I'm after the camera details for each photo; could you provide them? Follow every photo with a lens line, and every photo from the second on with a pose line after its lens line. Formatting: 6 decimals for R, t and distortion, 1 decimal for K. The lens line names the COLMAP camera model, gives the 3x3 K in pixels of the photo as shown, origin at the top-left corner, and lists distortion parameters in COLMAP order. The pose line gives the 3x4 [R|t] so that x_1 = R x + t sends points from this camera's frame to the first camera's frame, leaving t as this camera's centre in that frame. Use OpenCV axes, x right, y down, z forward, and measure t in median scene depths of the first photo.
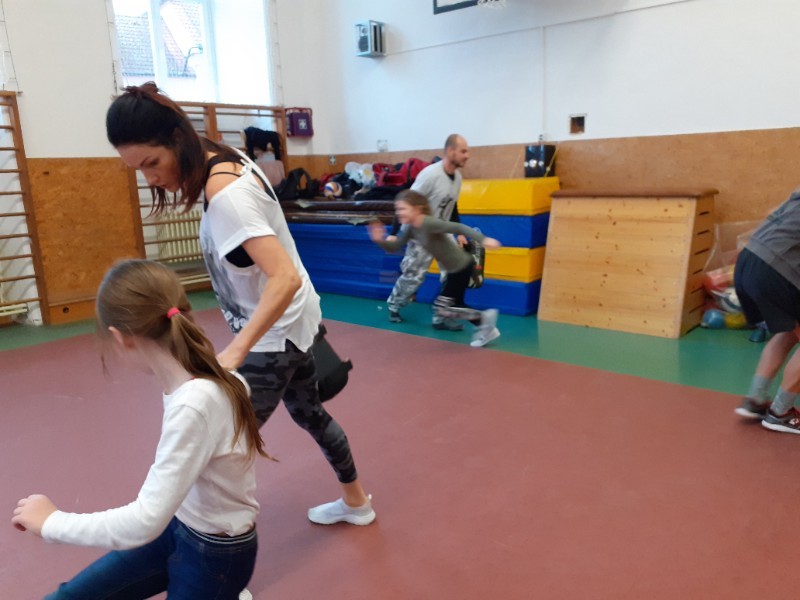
lens RADIAL K [[634.3, 0, 400.0], [0, 634.3, 300.0], [0, 0, 1]] dist [0.058895, -0.106662]
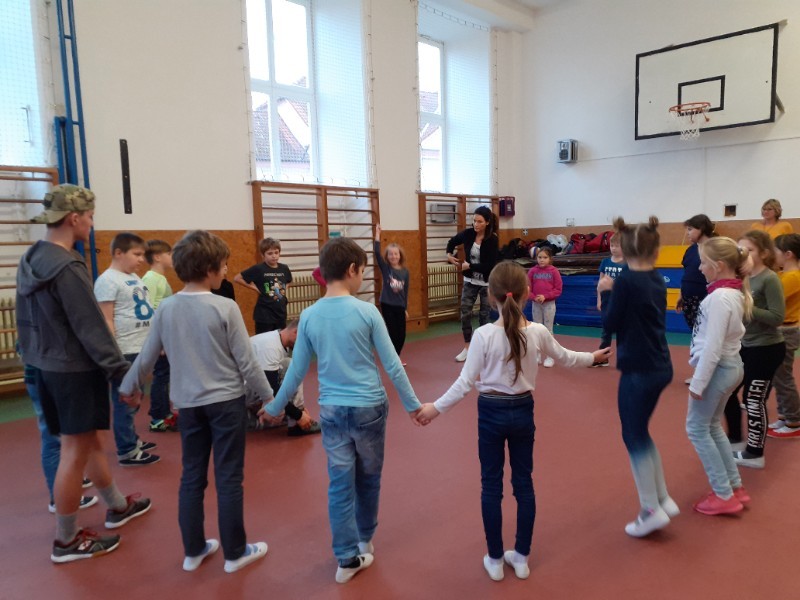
lens RADIAL K [[644.0, 0, 381.7], [0, 644.0, 322.2], [0, 0, 1]] dist [0.007930, -0.009051]
pose [[0.998641, 0.011227, -0.050895, -0.475656], [-0.015377, 0.996521, -0.081906, 0.133114], [0.049799, 0.082577, 0.995340, -0.558895]]
